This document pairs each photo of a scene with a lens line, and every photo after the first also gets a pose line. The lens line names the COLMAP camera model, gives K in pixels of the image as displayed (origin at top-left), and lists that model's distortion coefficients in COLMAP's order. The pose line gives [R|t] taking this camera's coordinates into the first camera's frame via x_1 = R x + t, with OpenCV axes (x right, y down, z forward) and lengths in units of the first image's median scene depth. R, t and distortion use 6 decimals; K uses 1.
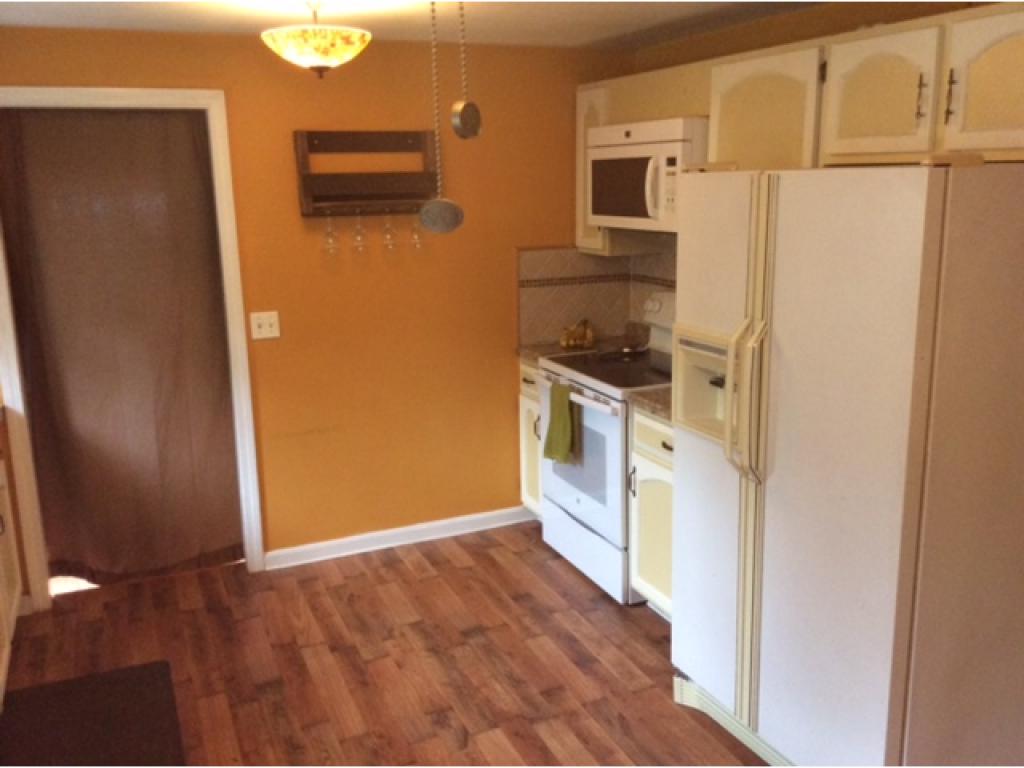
lens RADIAL K [[928.8, 0, 518.3], [0, 928.8, 379.9], [0, 0, 1]] dist [0.130646, -0.275721]
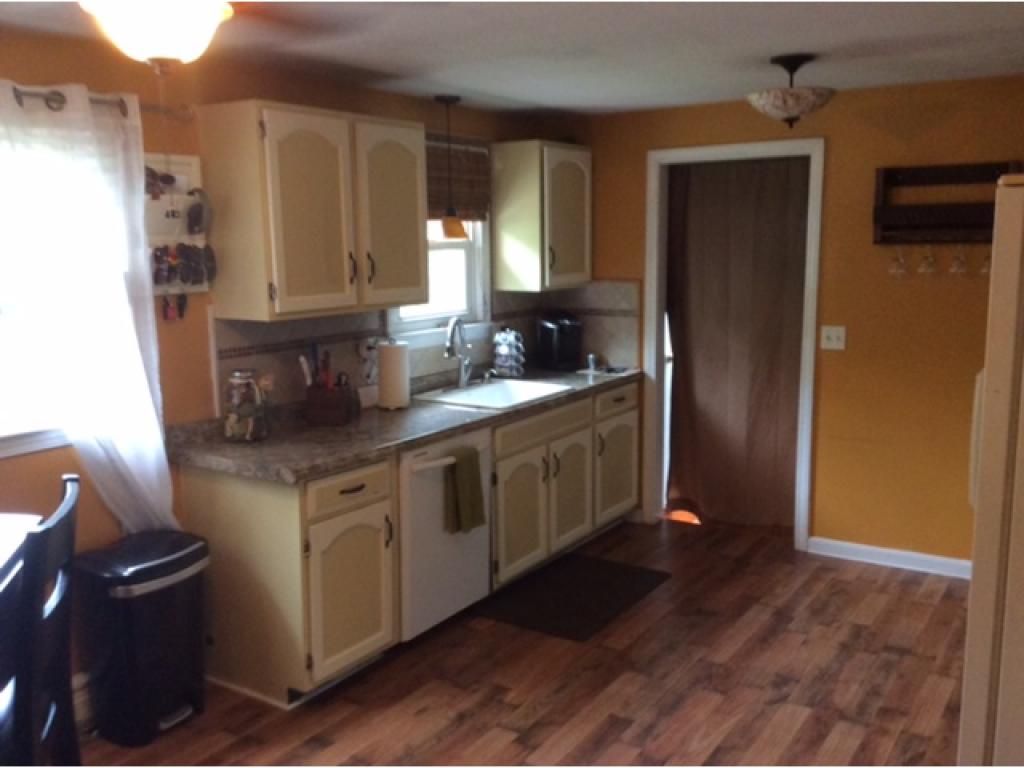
lens RADIAL K [[928.8, 0, 518.3], [0, 928.8, 379.9], [0, 0, 1]] dist [0.130646, -0.275721]
pose [[0.550067, 0.142156, -0.822932, 0.485857], [-0.174774, 0.983180, 0.053015, -0.002205], [0.816627, 0.114665, 0.565661, 0.045933]]
